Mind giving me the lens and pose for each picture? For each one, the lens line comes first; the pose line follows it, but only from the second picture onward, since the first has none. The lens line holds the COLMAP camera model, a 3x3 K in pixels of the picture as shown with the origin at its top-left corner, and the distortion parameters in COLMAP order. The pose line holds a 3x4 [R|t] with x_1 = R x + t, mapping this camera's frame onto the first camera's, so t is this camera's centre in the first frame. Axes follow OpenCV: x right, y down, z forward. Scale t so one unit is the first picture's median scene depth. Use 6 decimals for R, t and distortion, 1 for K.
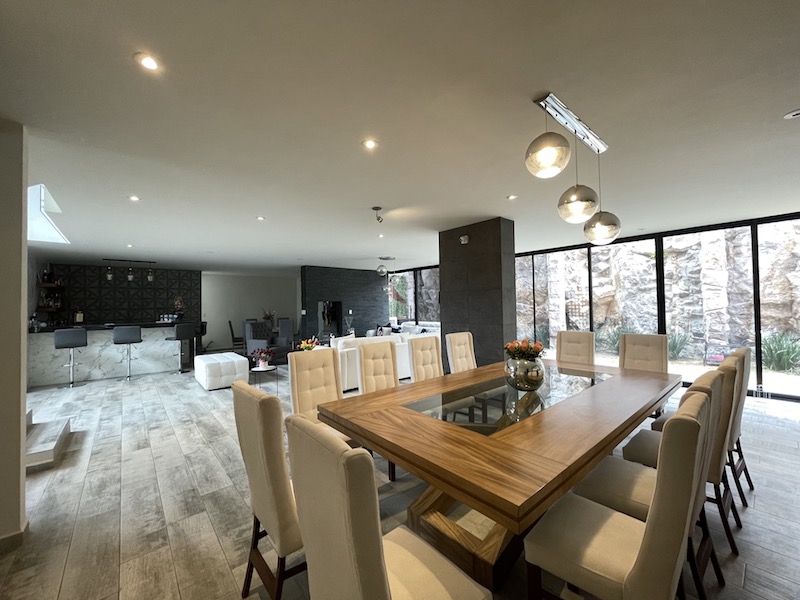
lens RADIAL K [[324.1, 0, 398.3], [0, 324.1, 299.2], [0, 0, 1]] dist [0.001462, 0.000087]
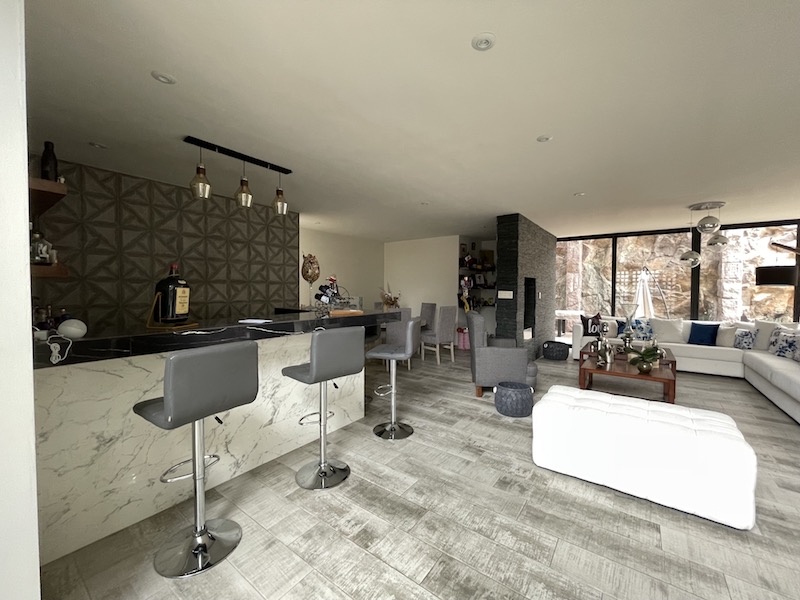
lens RADIAL K [[324.1, 0, 400.8], [0, 324.1, 298.1], [0, 0, 1]] dist [0.001462, 0.000087]
pose [[0.972511, 0.015646, 0.232332, -0.649057], [-0.026415, 0.998712, 0.043314, 0.027494], [-0.231355, -0.048261, 0.971672, 0.501298]]
